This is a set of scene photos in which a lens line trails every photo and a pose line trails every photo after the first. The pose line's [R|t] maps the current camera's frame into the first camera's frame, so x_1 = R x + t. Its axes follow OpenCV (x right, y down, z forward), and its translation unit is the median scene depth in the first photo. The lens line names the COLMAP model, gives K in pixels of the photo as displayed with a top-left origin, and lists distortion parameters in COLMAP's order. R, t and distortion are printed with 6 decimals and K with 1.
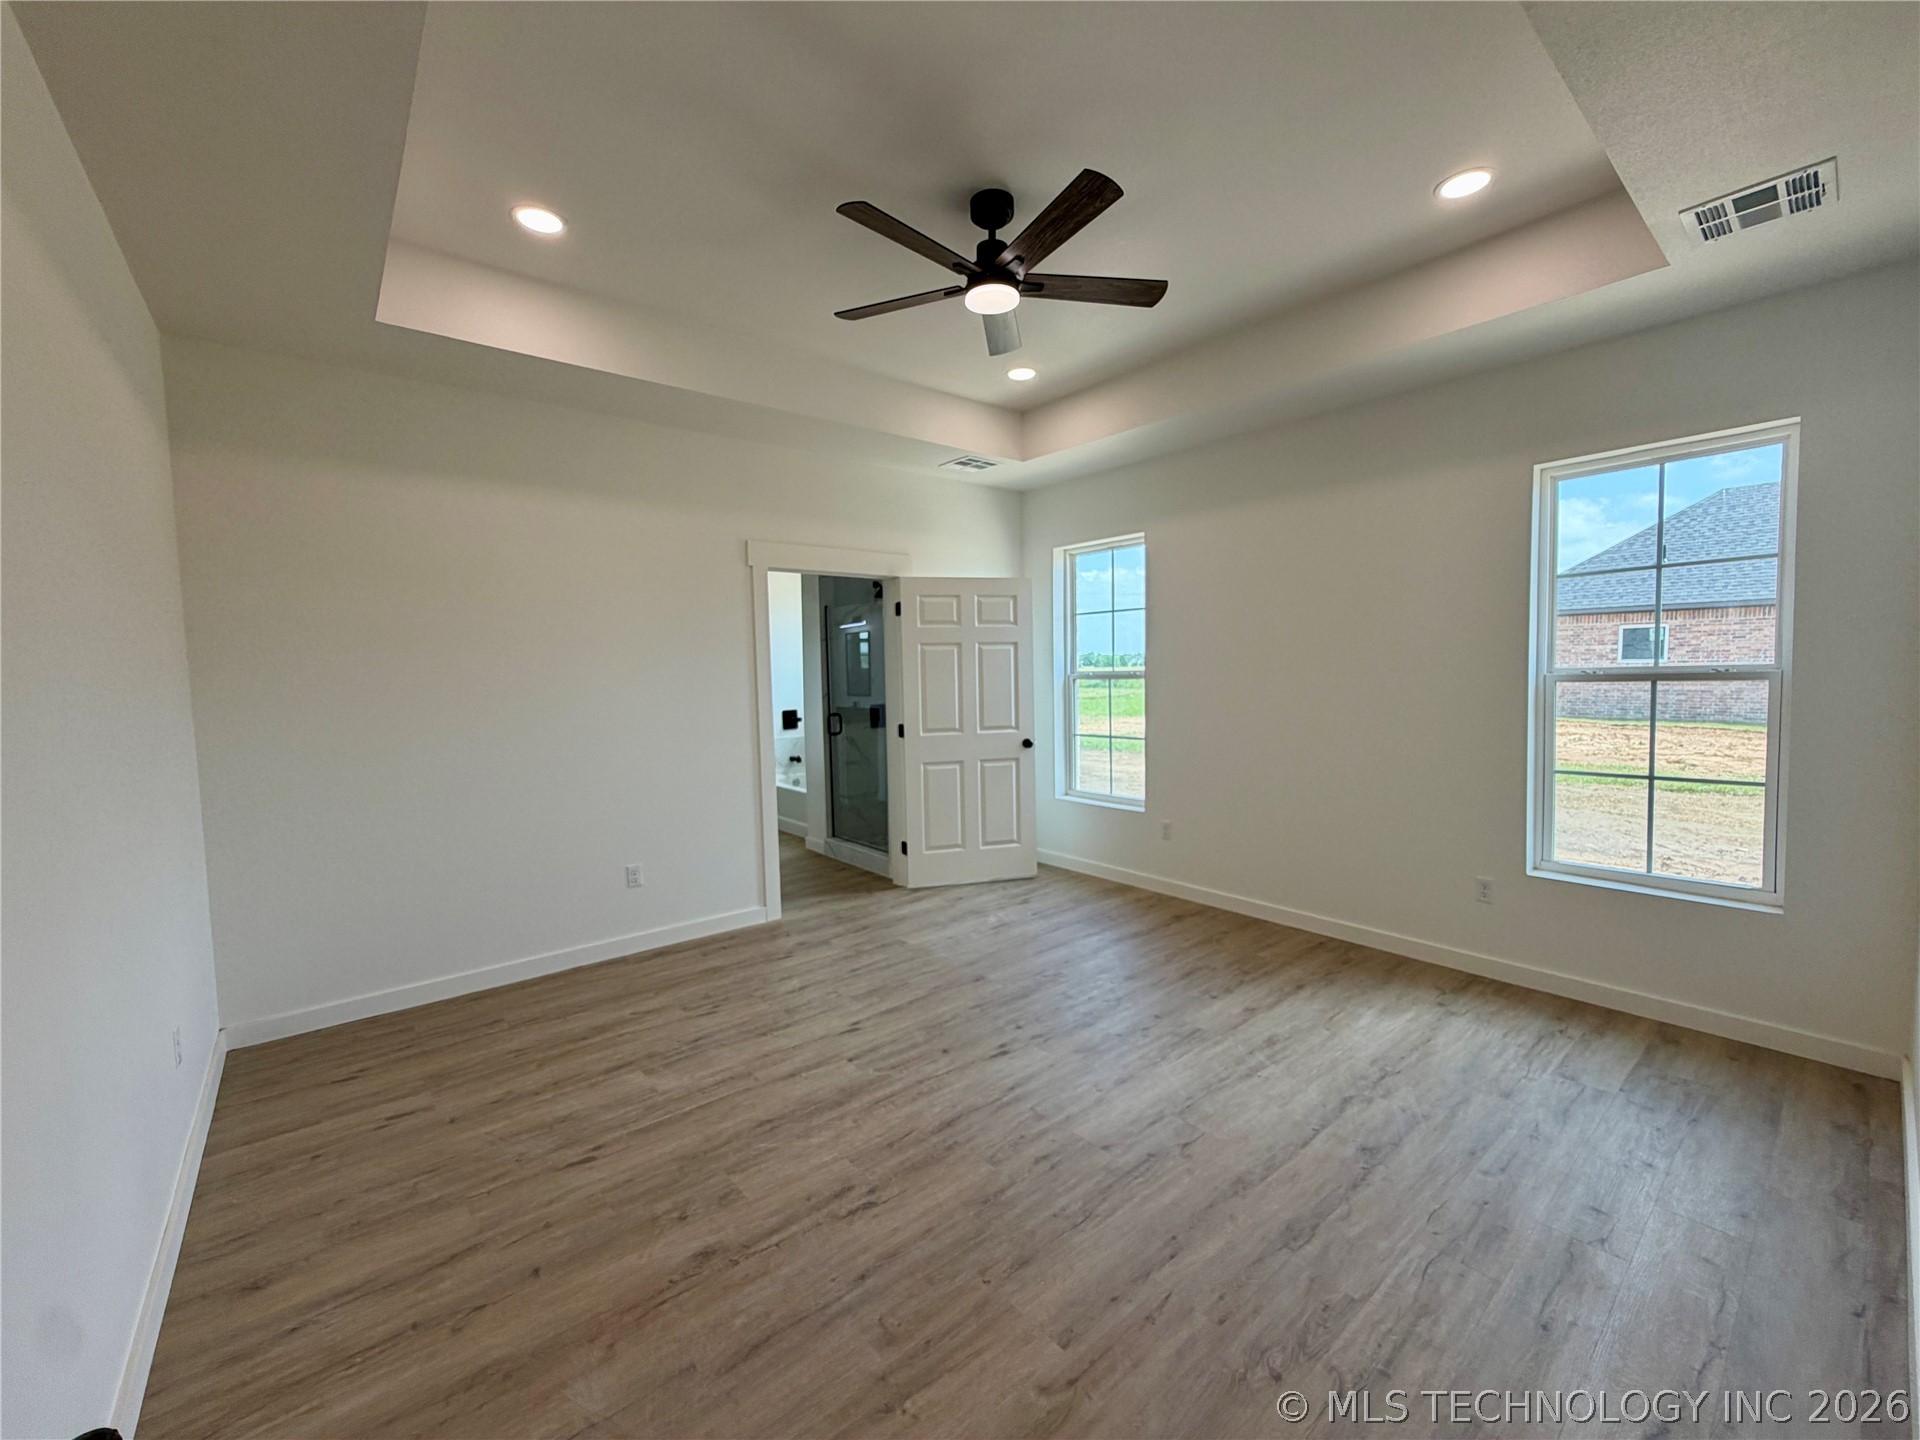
lens RADIAL K [[766.7, 0, 951.5], [0, 766.7, 711.1], [0, 0, 1]] dist [0.003057, -0.000331]
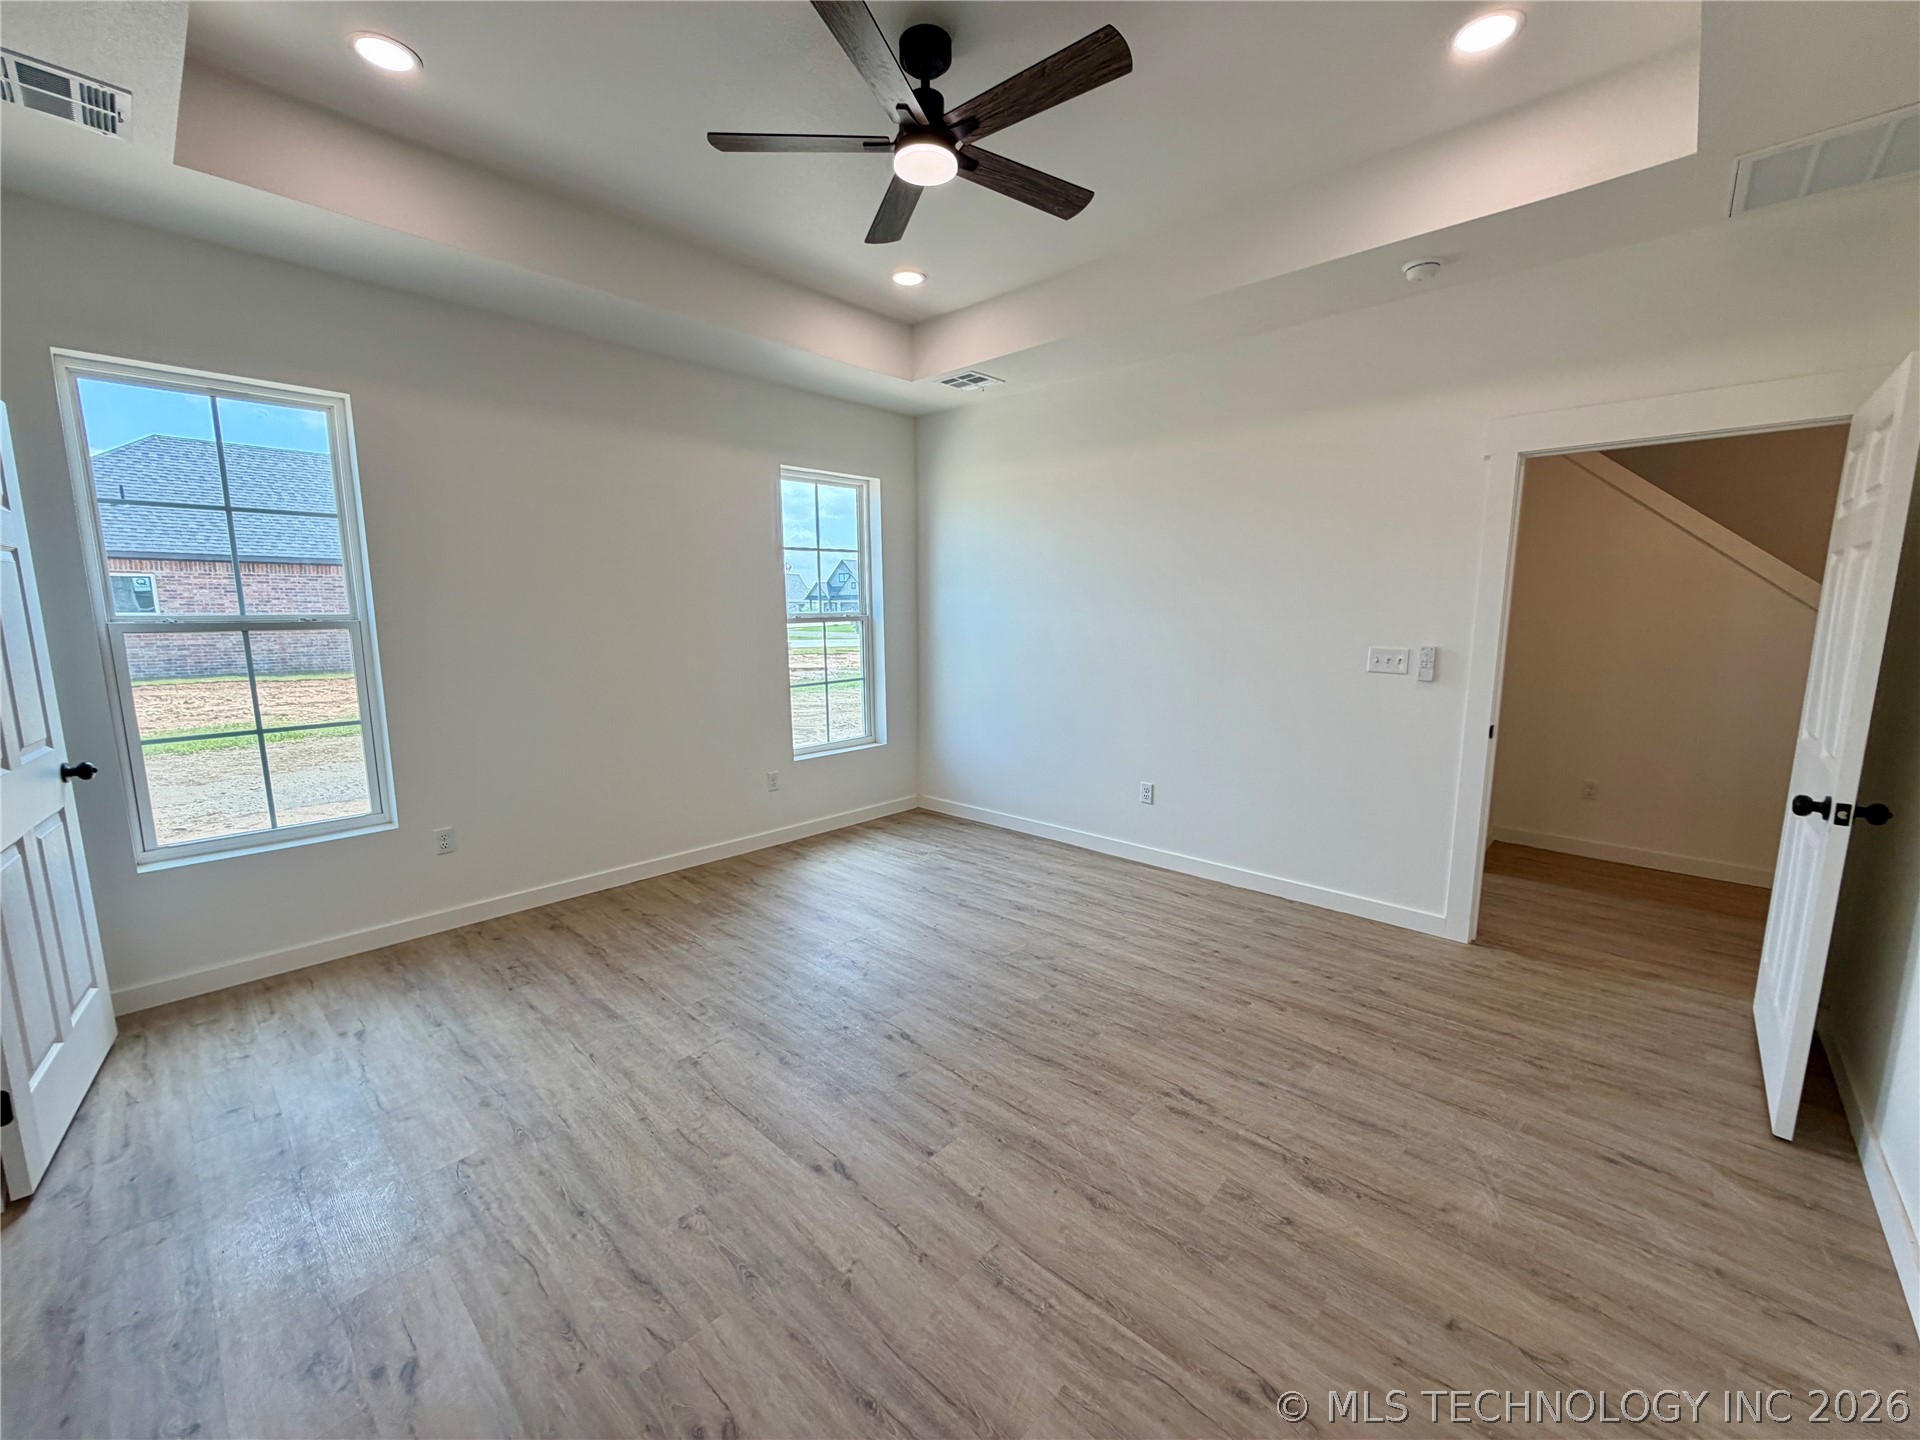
lens RADIAL K [[766.7, 0, 964.7], [0, 766.7, 720.1], [0, 0, 1]] dist [0.003057, -0.000331]
pose [[-0.132786, -0.126572, 0.983030, -0.754976], [0.060004, 0.988967, 0.135442, -0.035551], [-0.989327, 0.076970, -0.123726, 0.987126]]
